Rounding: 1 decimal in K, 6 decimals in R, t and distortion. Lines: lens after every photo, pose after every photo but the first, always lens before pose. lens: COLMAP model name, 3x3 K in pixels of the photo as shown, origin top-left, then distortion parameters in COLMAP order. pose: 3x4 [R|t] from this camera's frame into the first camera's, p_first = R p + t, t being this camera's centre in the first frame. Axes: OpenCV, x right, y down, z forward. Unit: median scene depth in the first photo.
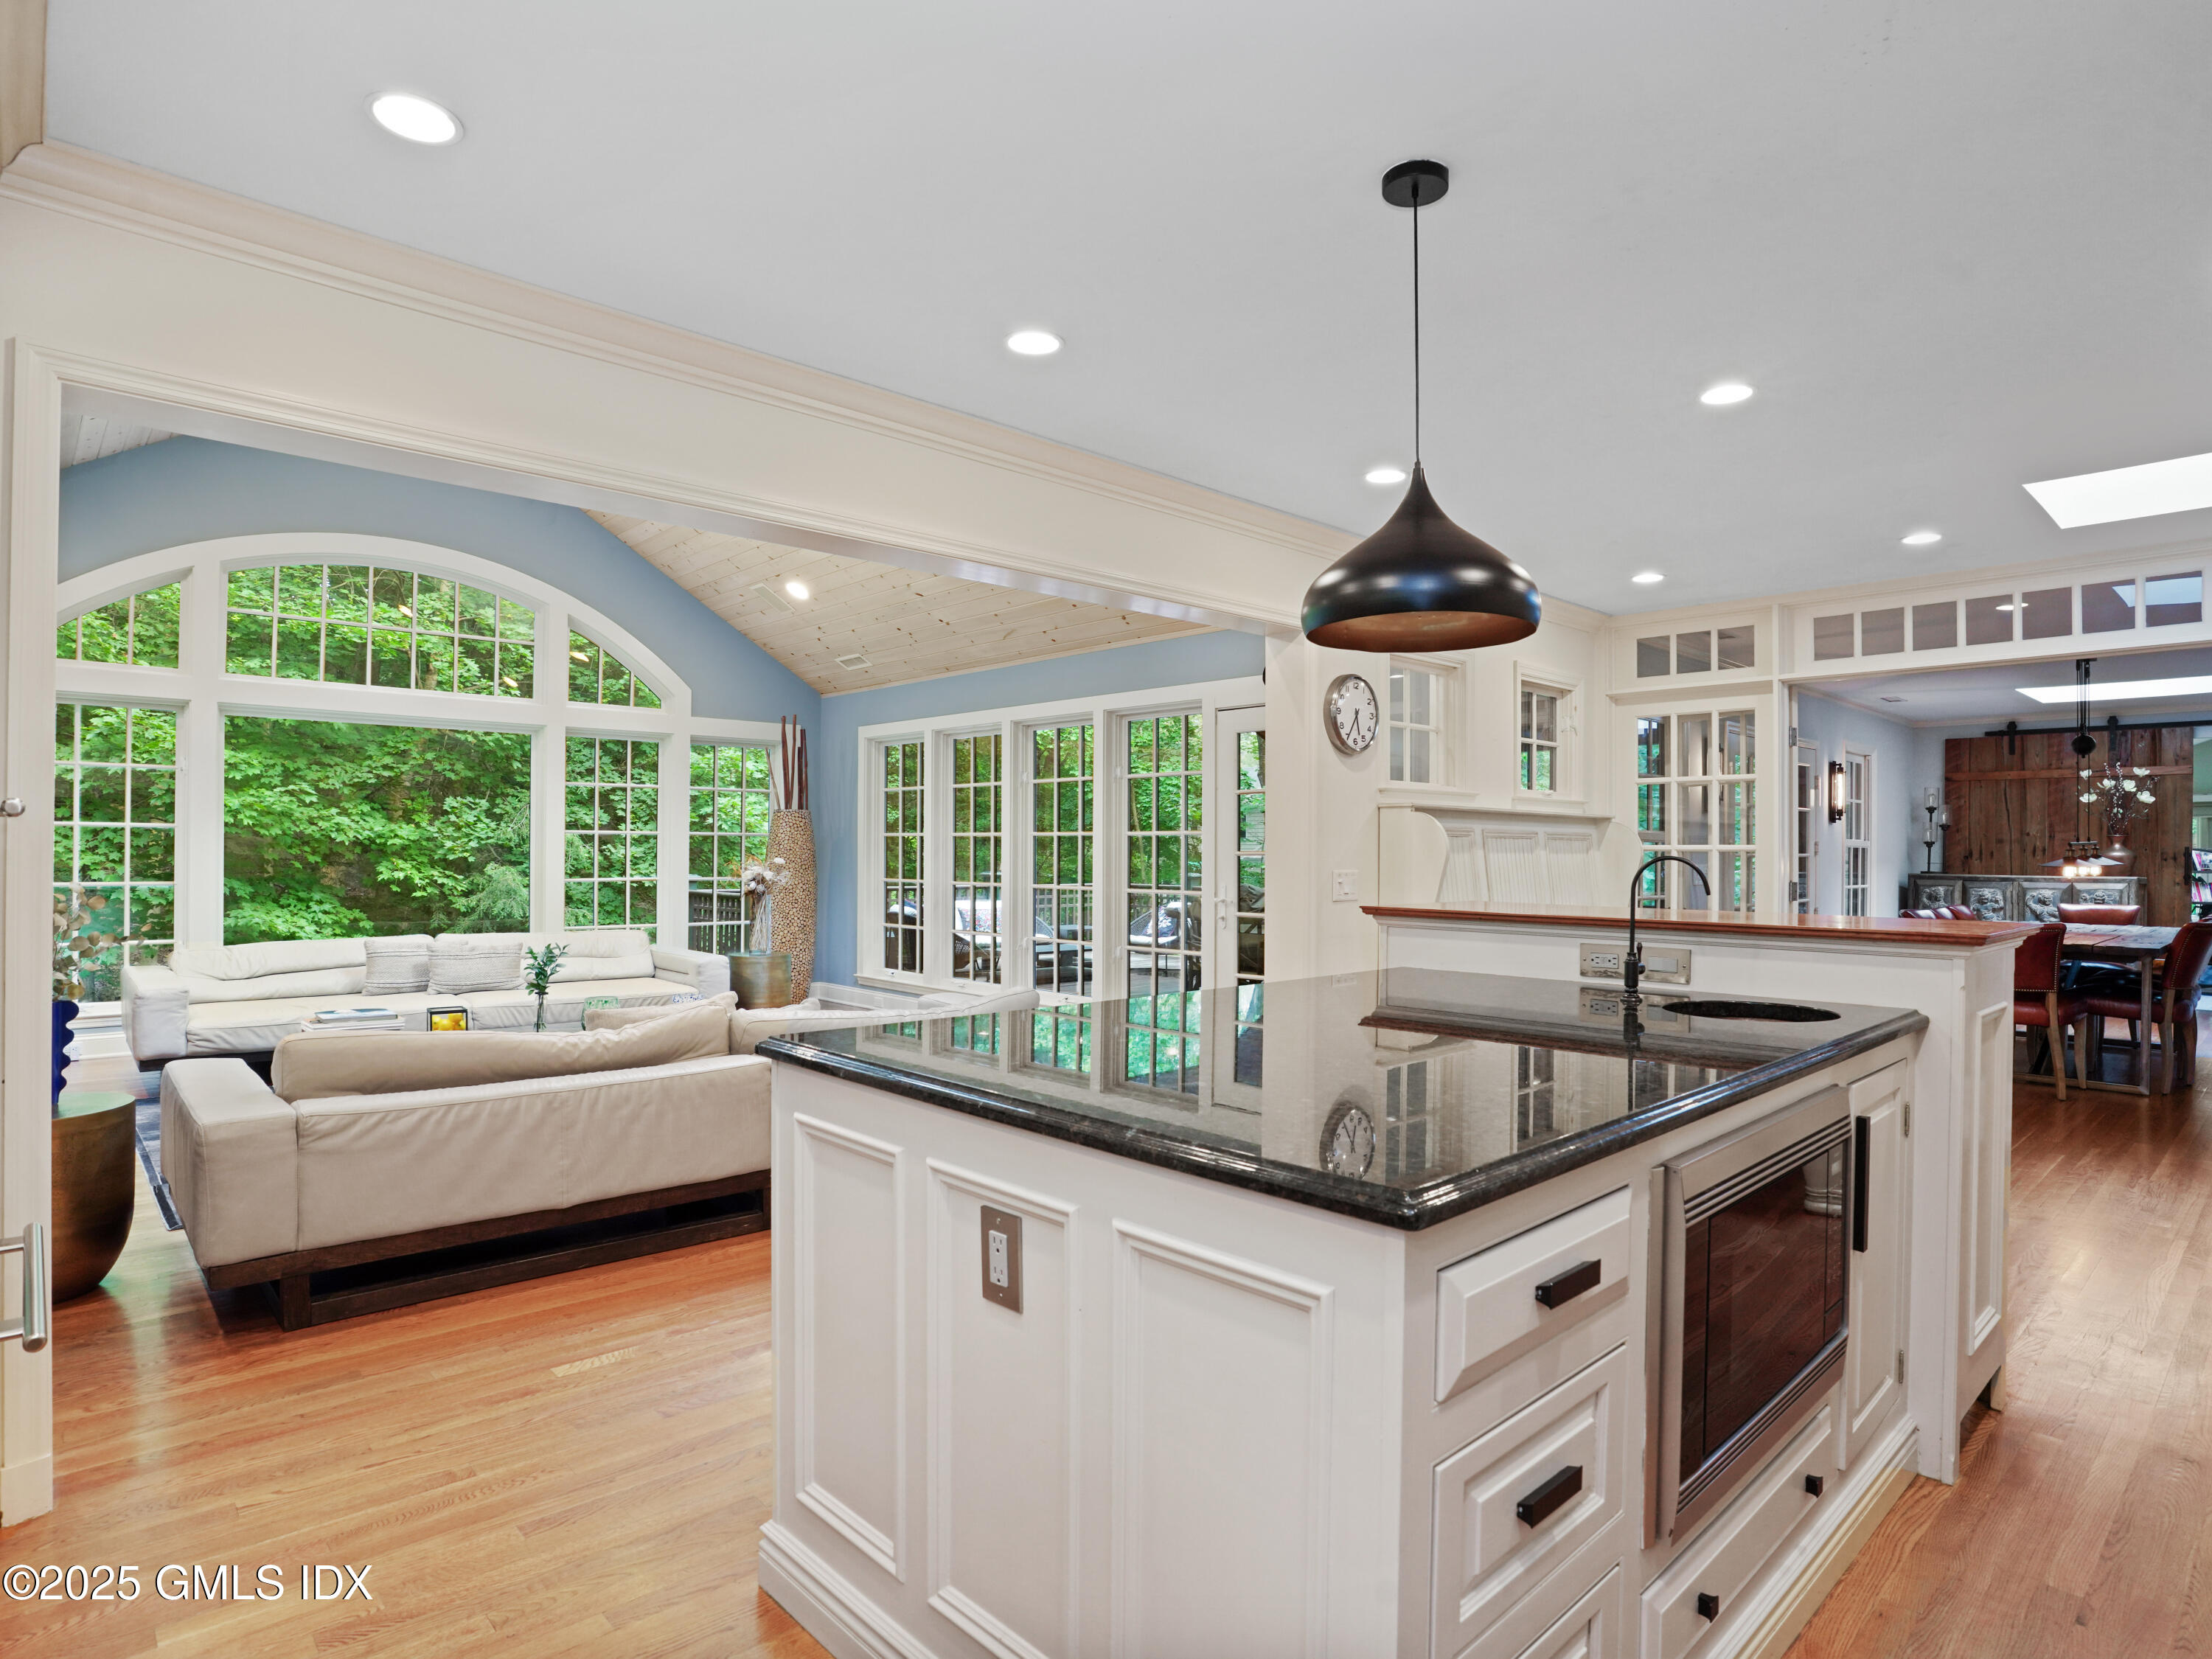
lens RADIAL K [[1213.3, 0, 1100.1], [0, 1213.3, 846.7], [0, 0, 1]] dist [-0.086860, 0.042729]
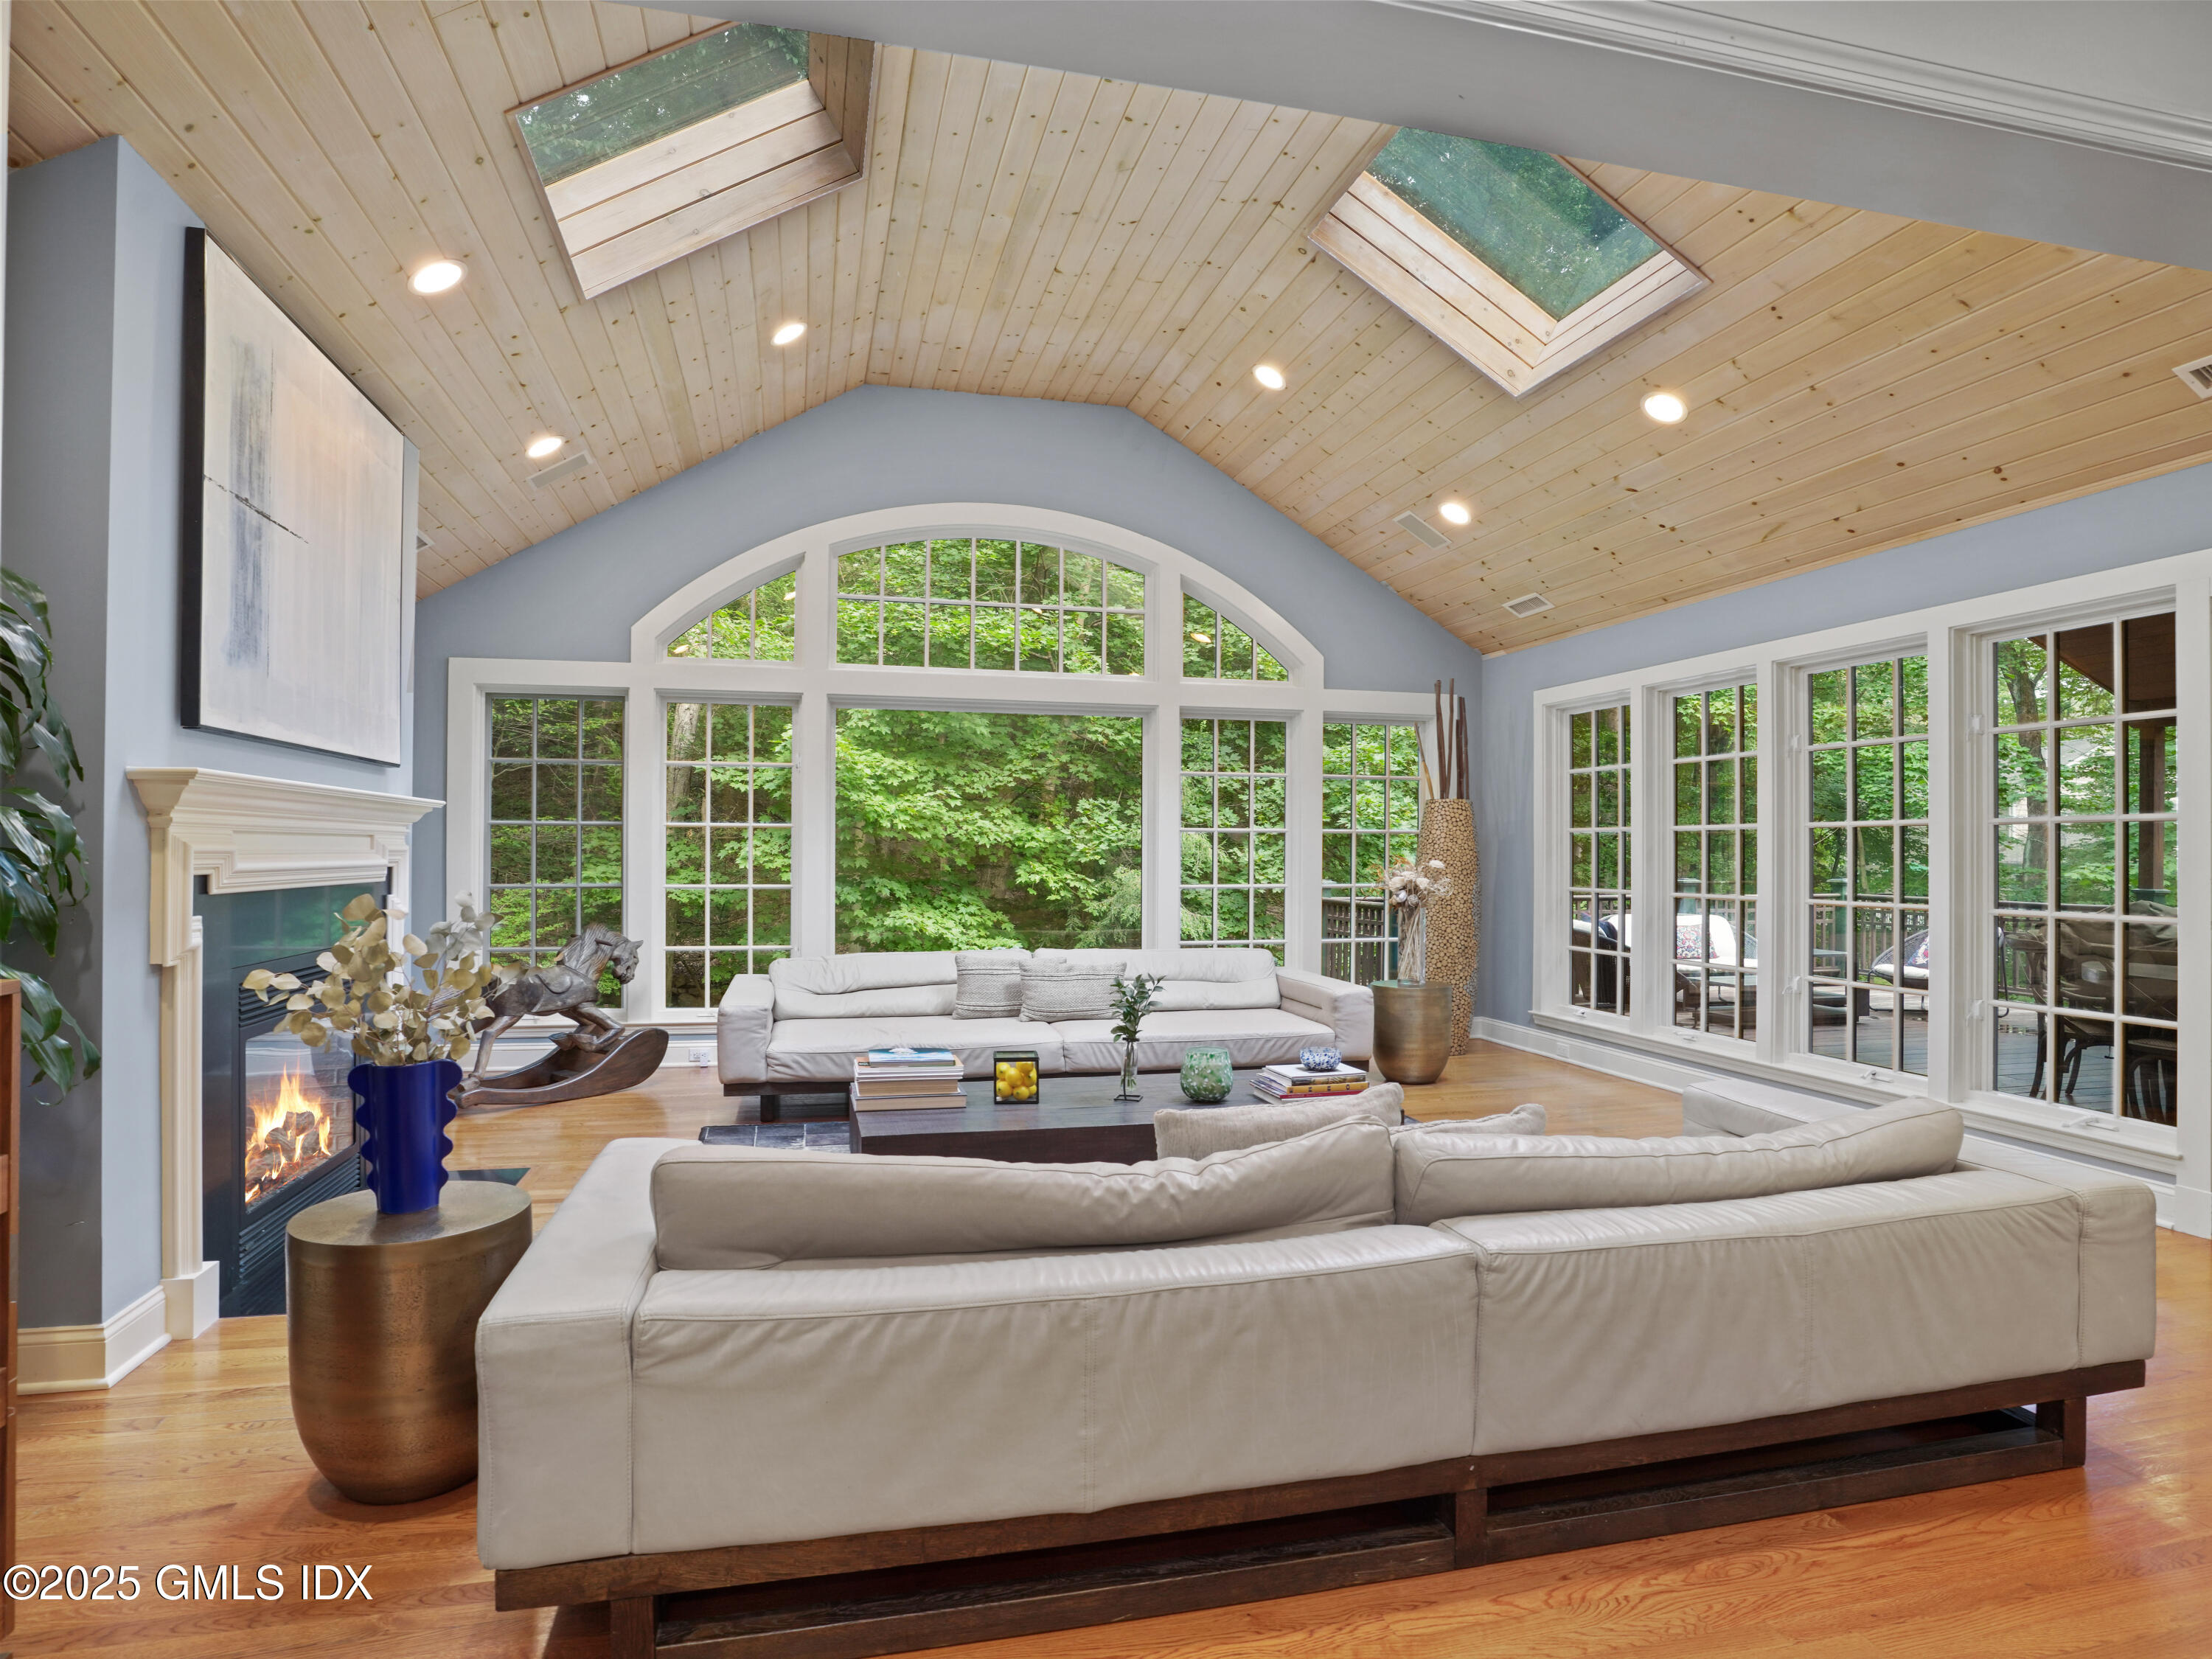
lens RADIAL K [[1213.3, 0, 1100.1], [0, 1213.3, 846.7], [0, 0, 1]] dist [-0.086860, 0.042729]
pose [[0.872517, -0.004920, -0.488558, -0.068977], [0.003325, 0.999986, -0.004132, 0.002749], [0.488572, 0.001981, 0.872522, 0.199561]]
